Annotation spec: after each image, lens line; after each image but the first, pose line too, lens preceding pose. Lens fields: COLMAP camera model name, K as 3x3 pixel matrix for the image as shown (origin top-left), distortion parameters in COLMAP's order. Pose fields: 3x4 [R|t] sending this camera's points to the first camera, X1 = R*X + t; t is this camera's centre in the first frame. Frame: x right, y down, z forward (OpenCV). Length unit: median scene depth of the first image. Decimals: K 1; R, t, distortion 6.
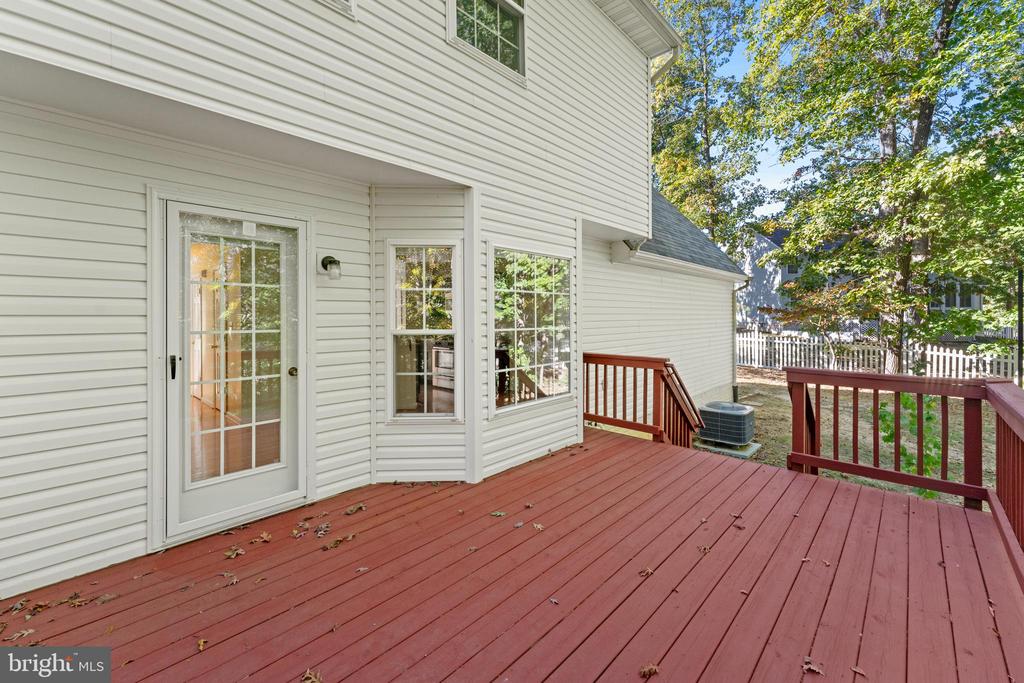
lens RADIAL K [[425.7, 0, 514.0], [0, 425.7, 317.5], [0, 0, 1]] dist [0.001571, 0.000154]
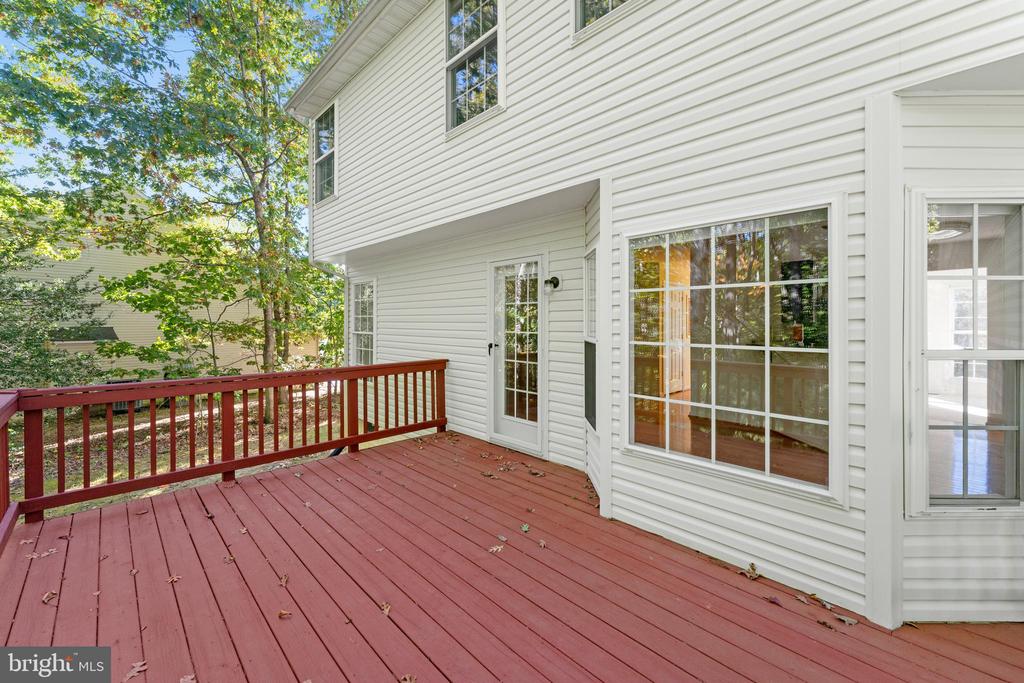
lens RADIAL K [[425.7, 0, 515.1], [0, 425.7, 318.7], [0, 0, 1]] dist [0.001571, 0.000154]
pose [[-0.052500, 0.001645, -0.998620, 0.941938], [-0.000616, 0.999998, 0.001680, -0.020489], [0.998621, 0.000703, -0.052499, 1.029168]]
